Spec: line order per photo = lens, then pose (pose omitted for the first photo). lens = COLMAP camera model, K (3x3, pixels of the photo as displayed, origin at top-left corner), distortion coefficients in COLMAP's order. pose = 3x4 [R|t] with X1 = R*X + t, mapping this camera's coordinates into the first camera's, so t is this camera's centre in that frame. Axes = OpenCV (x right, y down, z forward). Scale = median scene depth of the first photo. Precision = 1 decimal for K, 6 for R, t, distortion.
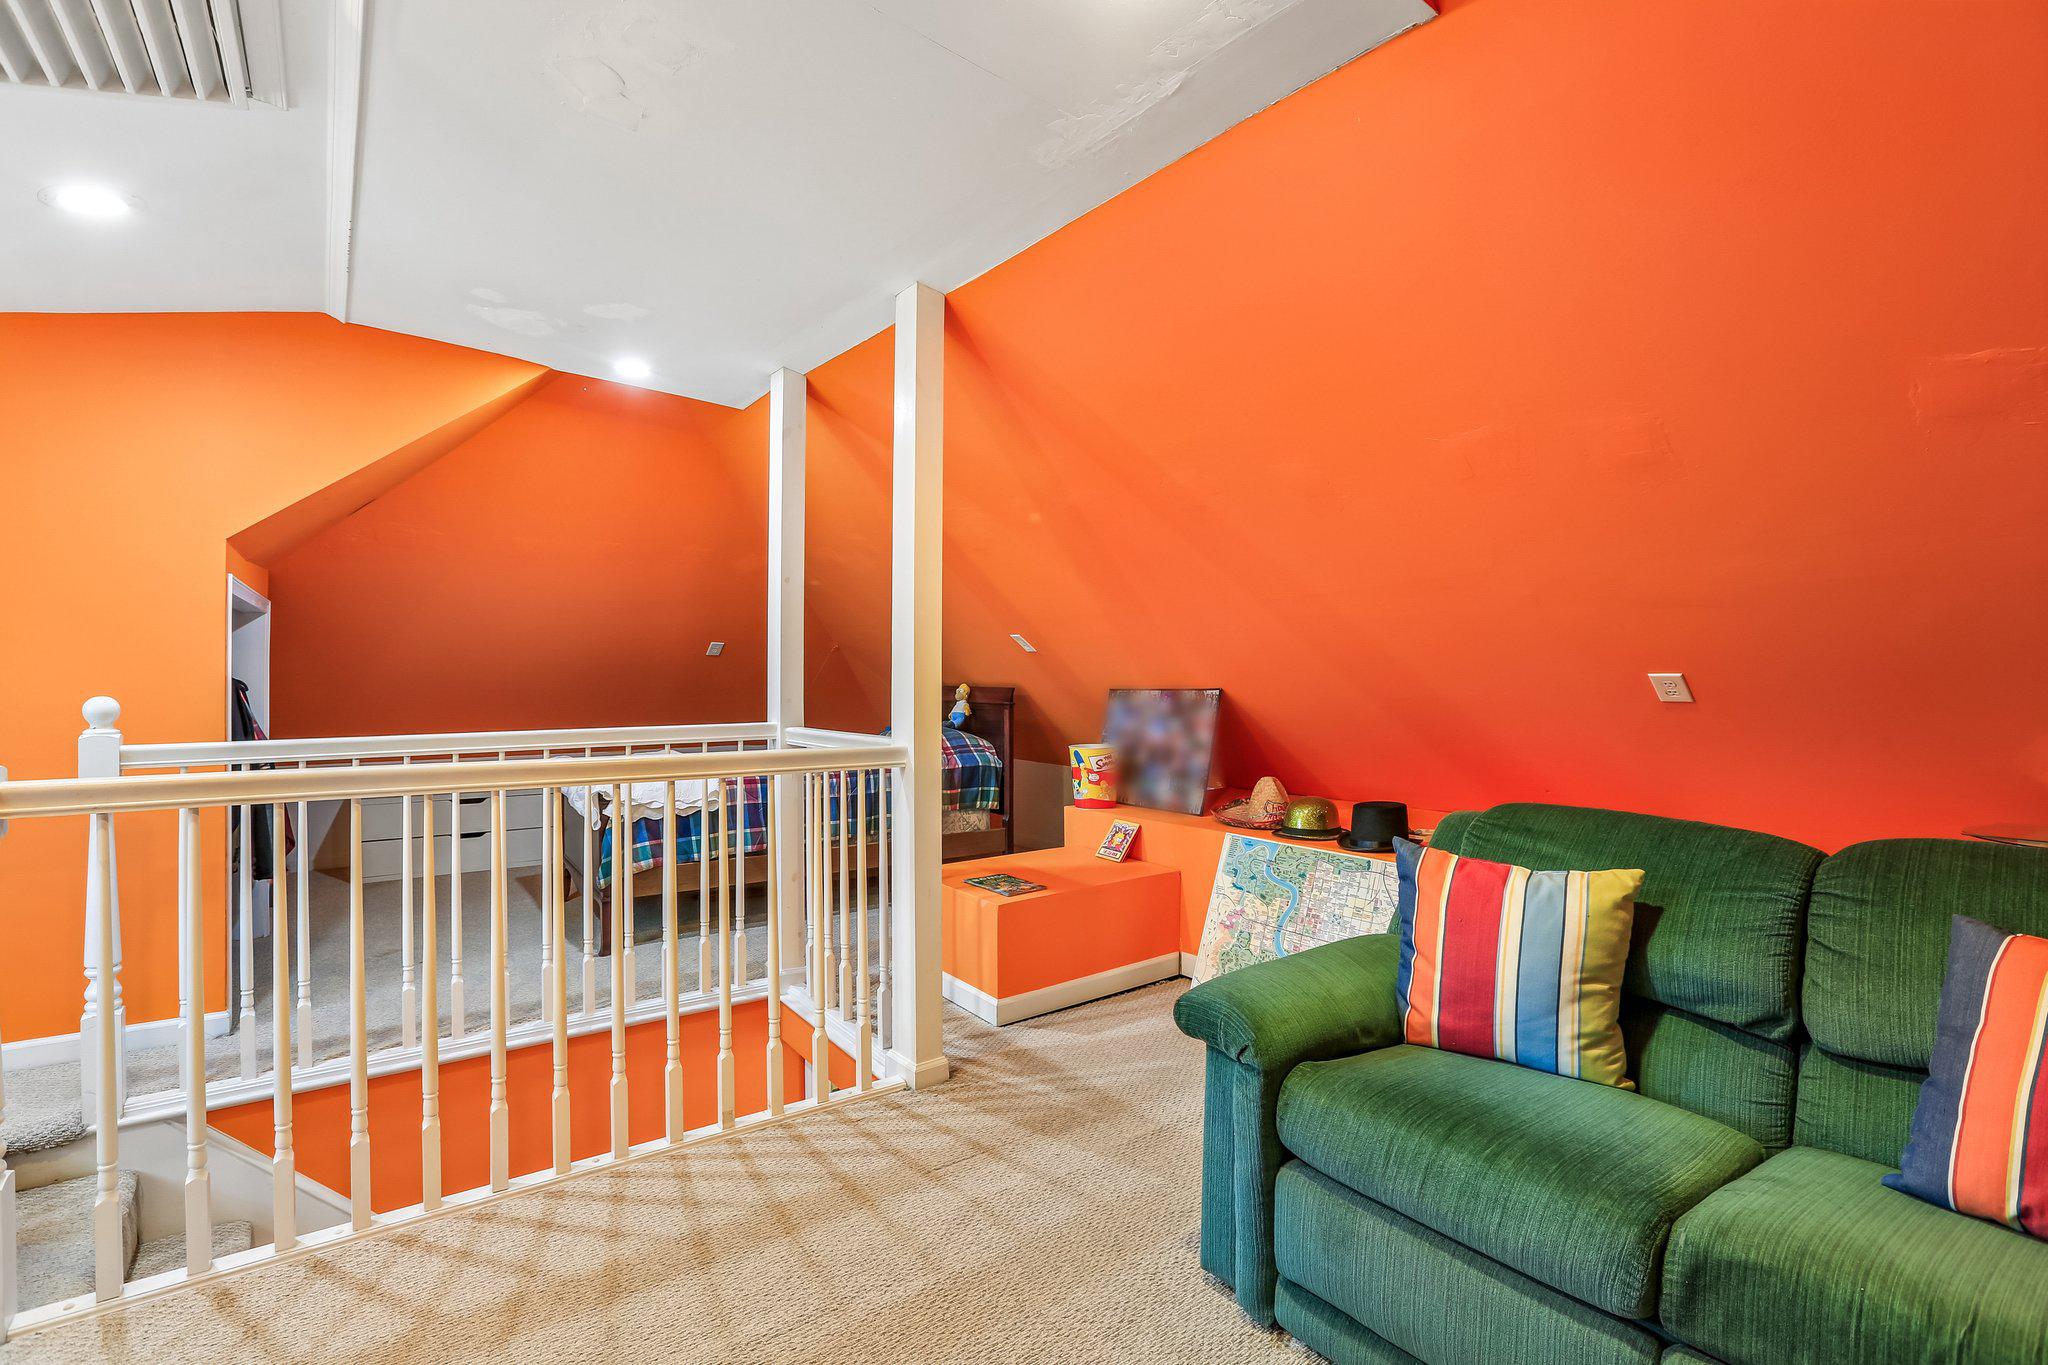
lens RADIAL K [[958.5, 0, 1022.4], [0, 958.5, 675.5], [0, 0, 1]] dist [-0.036291, 0.000240]
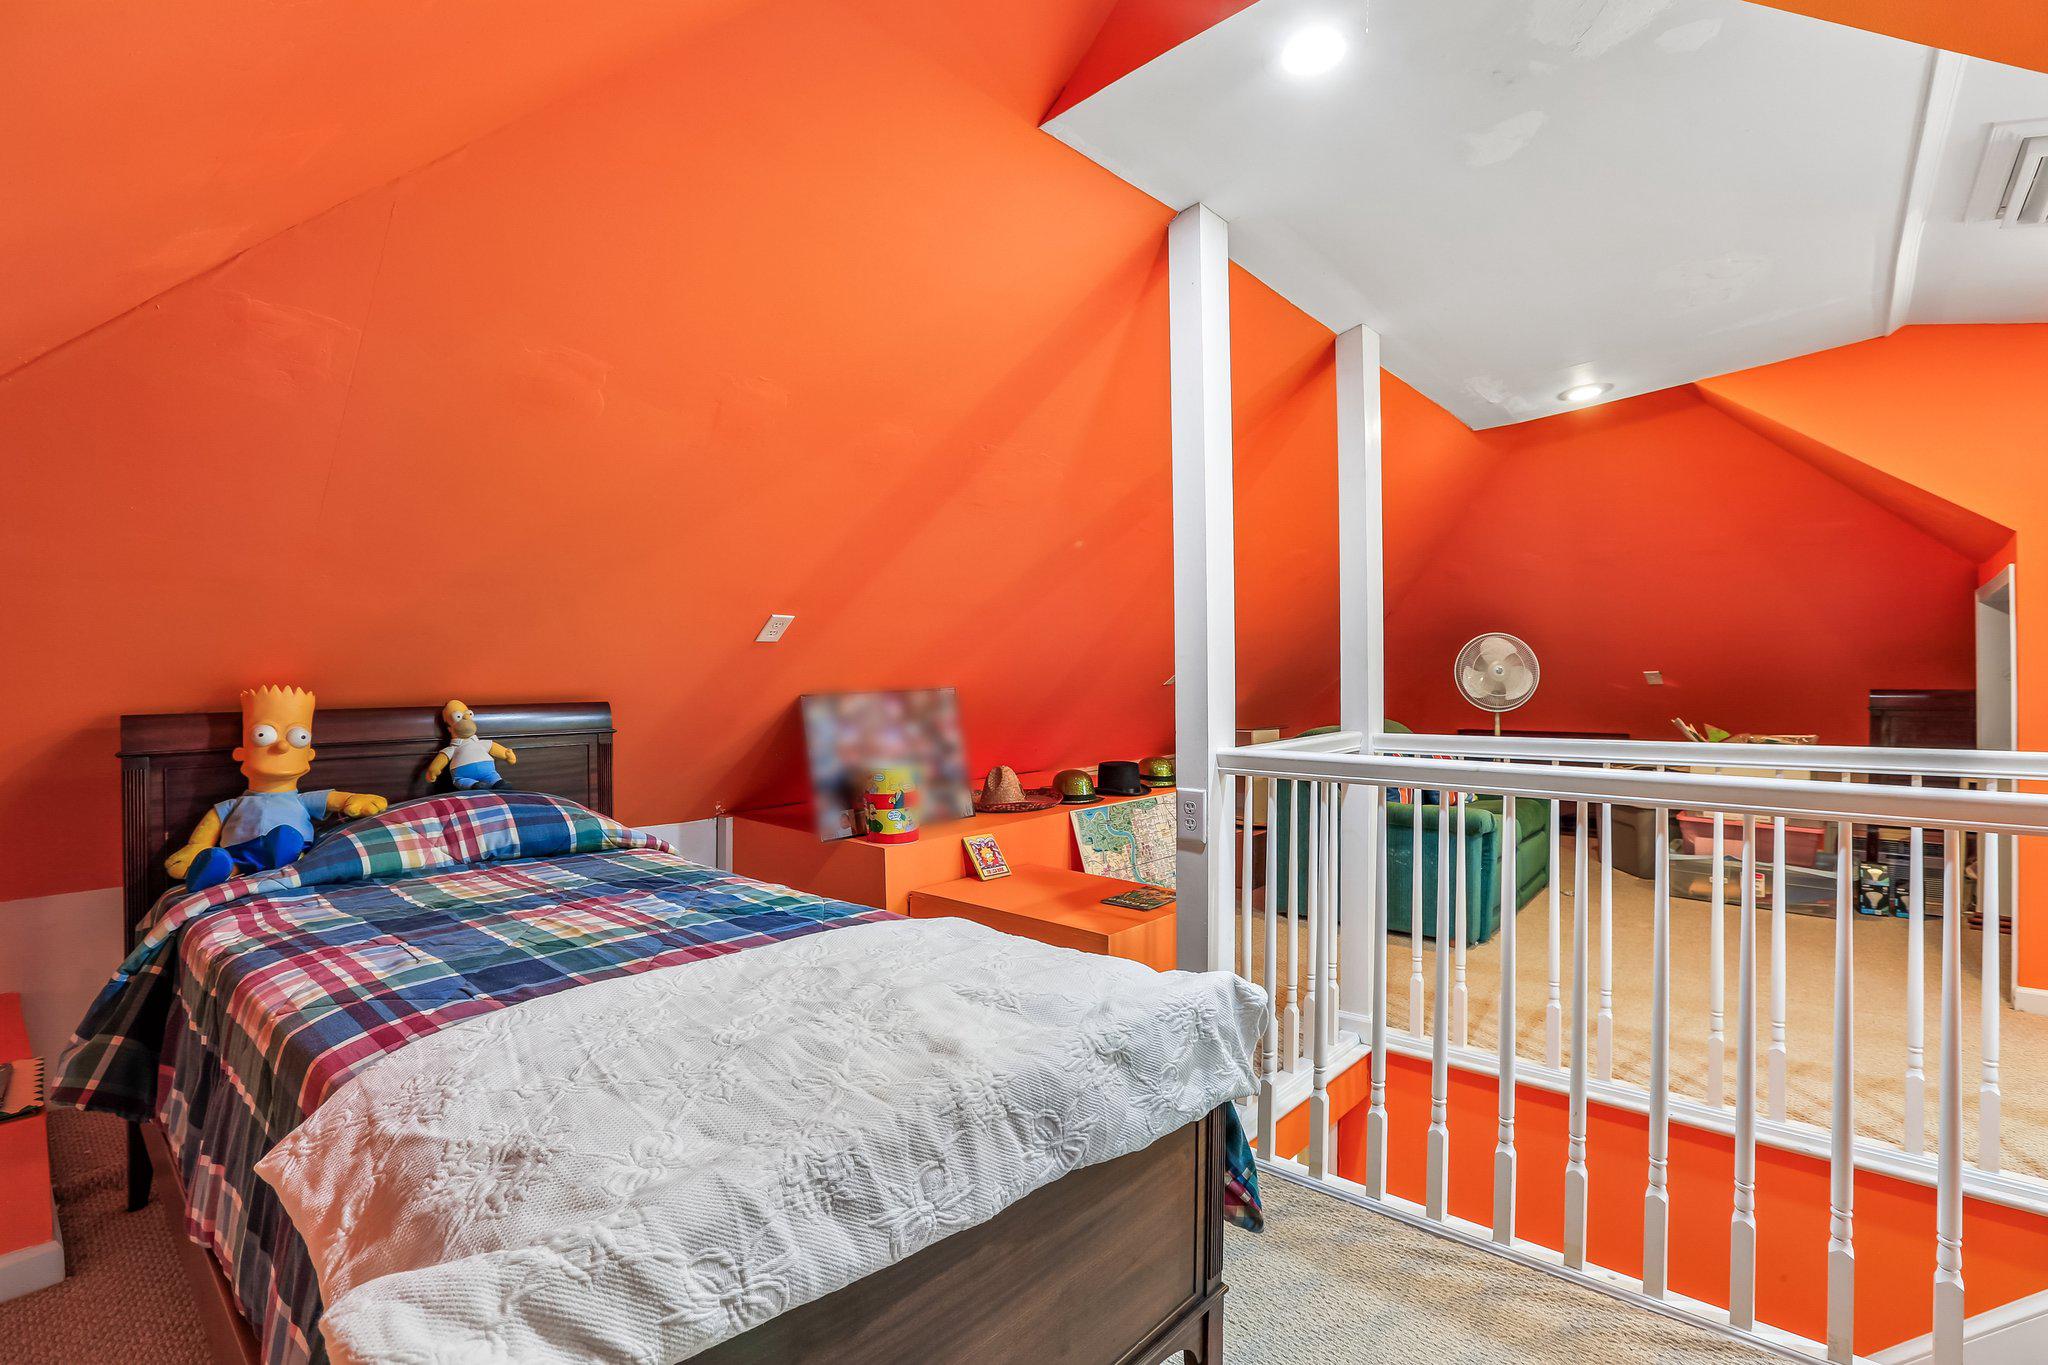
lens RADIAL K [[948.4, 0, 1024.0], [0, 948.4, 682.5], [0, 0, 1]] dist [-0.018629, 0.001214]
pose [[-0.219837, -0.013518, 0.975443, -1.003772], [0.006344, 0.999863, 0.015286, -0.009958], [-0.975516, 0.009549, -0.219721, 1.478845]]
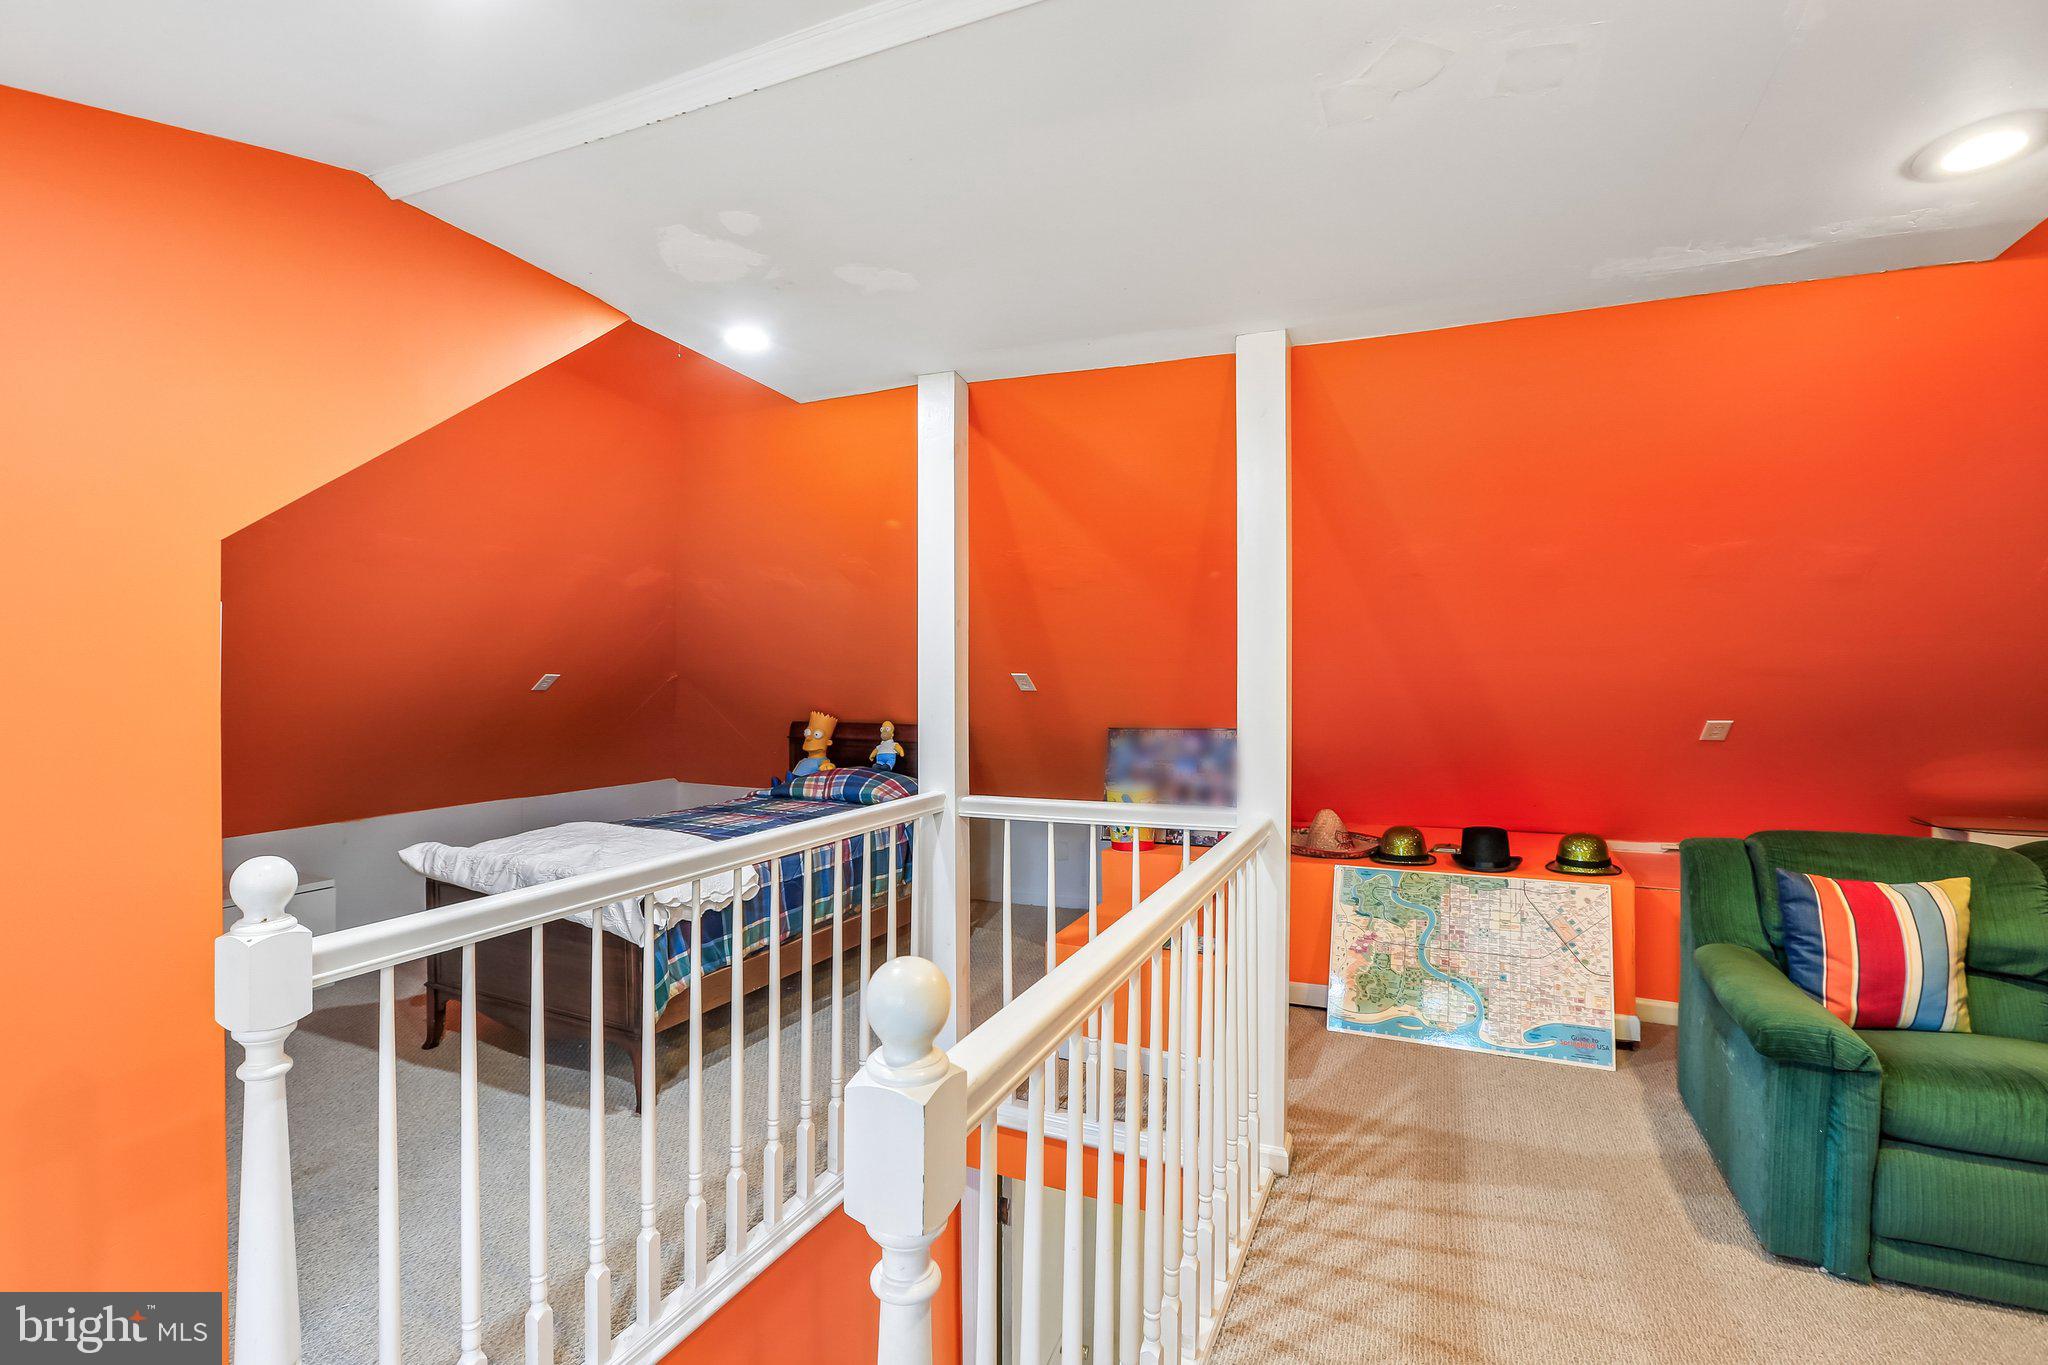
lens RADIAL K [[948.4, 0, 1024.0], [0, 948.4, 682.5], [0, 0, 1]] dist [-0.018629, 0.001214]
pose [[0.867877, -0.009479, 0.496688, -0.713823], [0.007616, 0.999954, 0.005777, -0.059760], [-0.496721, -0.001231, 0.867910, 0.271886]]
